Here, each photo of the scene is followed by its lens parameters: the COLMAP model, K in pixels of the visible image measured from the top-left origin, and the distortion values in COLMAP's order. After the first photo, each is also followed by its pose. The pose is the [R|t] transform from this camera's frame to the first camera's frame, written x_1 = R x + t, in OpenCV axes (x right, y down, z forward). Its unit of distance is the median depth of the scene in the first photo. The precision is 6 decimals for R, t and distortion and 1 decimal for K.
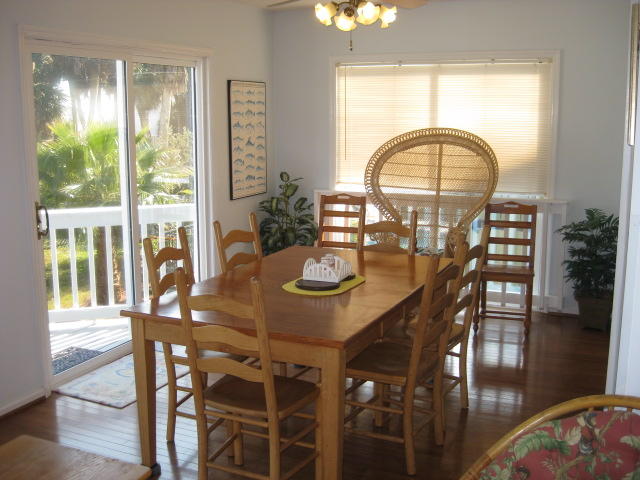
lens RADIAL K [[705.6, 0, 320.0], [0, 705.6, 240.0], [0, 0, 1]] dist [-0.180363, 0.128393]
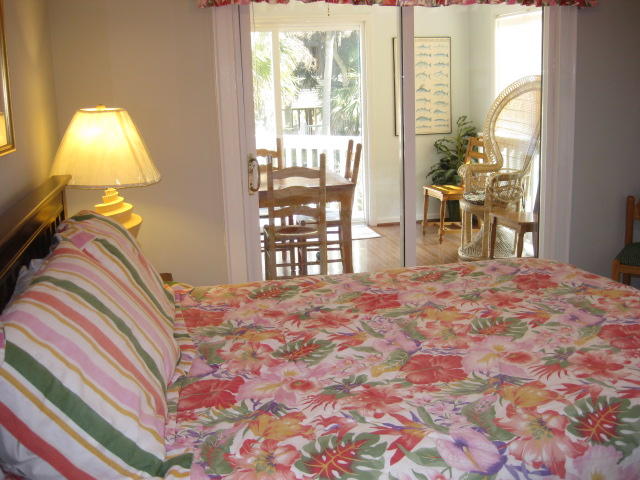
lens RADIAL K [[705.6, 0, 320.0], [0, 705.6, 240.0], [0, 0, 1]] dist [-0.180363, 0.128393]
pose [[0.558072, 0.169187, -0.812362, 0.785032], [-0.108475, 0.985467, 0.130720, -0.021754], [0.822672, 0.015170, 0.568314, 0.182440]]
